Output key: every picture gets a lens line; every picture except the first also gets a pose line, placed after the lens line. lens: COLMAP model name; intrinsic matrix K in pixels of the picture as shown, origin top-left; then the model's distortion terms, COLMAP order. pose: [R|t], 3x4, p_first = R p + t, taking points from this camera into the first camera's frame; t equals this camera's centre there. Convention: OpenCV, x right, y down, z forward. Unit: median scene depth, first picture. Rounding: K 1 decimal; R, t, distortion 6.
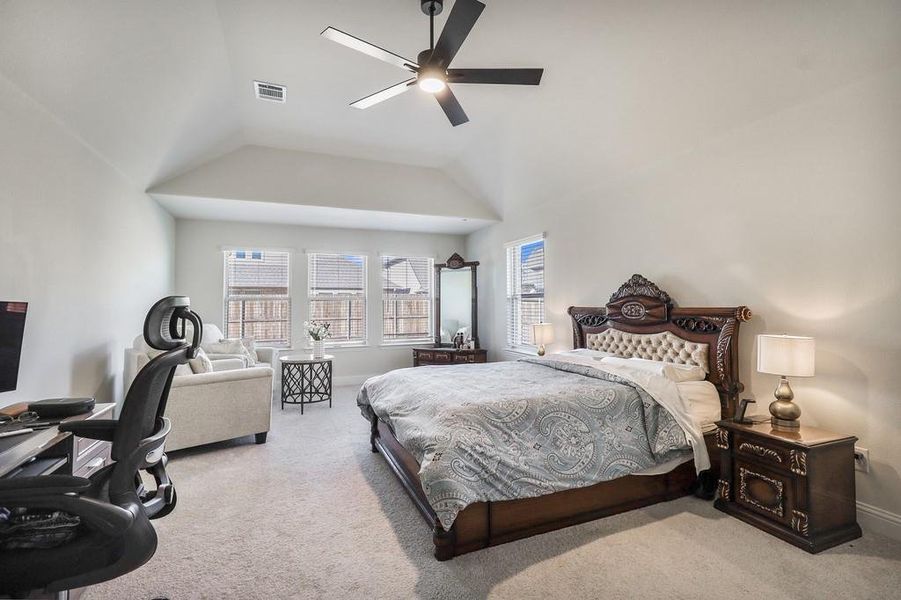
lens RADIAL K [[412.5, 0, 452.1], [0, 412.5, 294.8], [0, 0, 1]] dist [-0.000075, -0.000881]
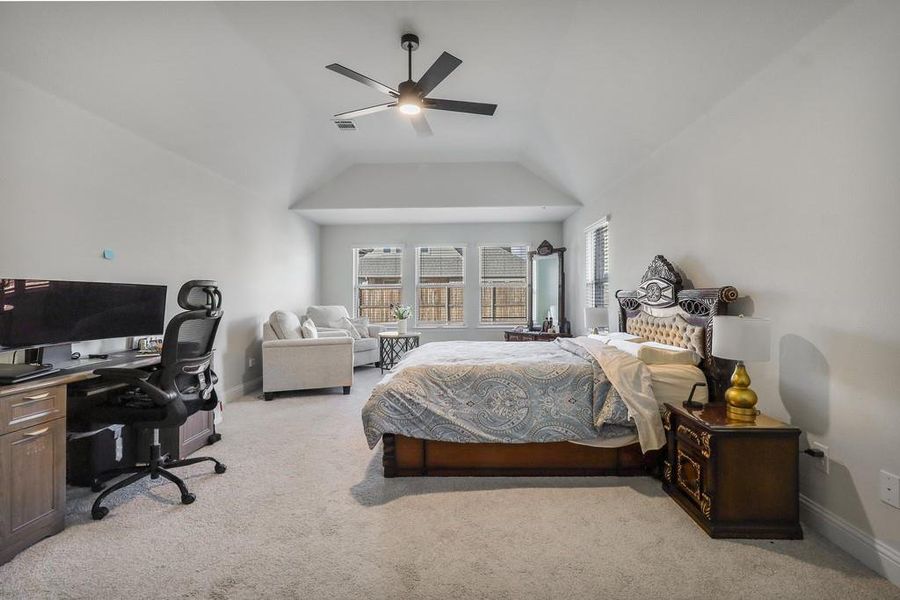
lens RADIAL K [[412.0, 0, 463.3], [0, 412.0, 298.8], [0, 0, 1]] dist [-0.000075, -0.000881]
pose [[0.920144, 0.003670, -0.391562, 0.498117], [0.010434, 0.999371, 0.033885, 0.018020], [0.391441, -0.035265, 0.919527, -0.072519]]
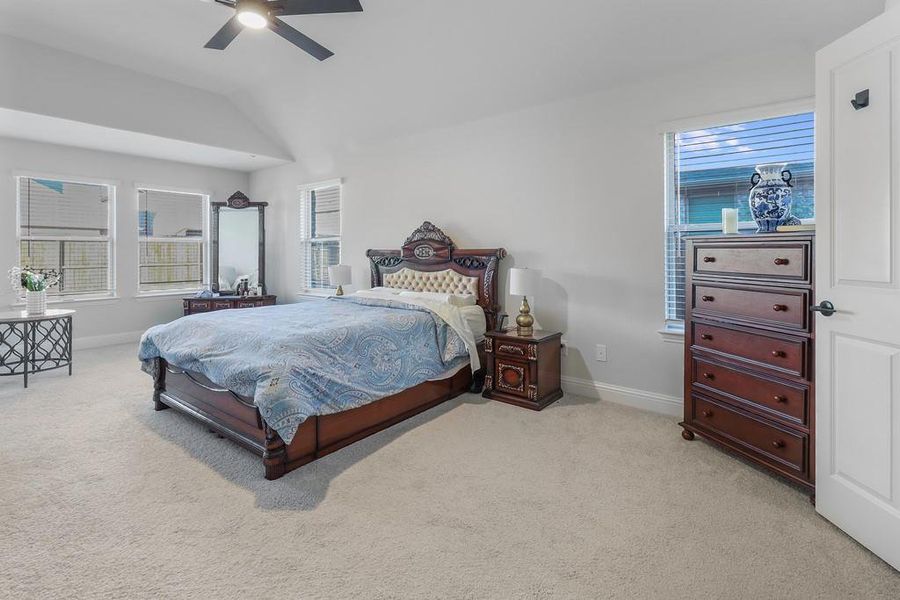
lens RADIAL K [[427.7, 0, 454.6], [0, 427.7, 254.8], [0, 0, 1]] dist [0.003383, -0.000615]
pose [[0.863439, 0.002465, 0.504448, -0.124984], [-0.016672, 0.999581, 0.023651, 0.018672], [-0.504178, -0.028832, 0.863118, -0.123348]]
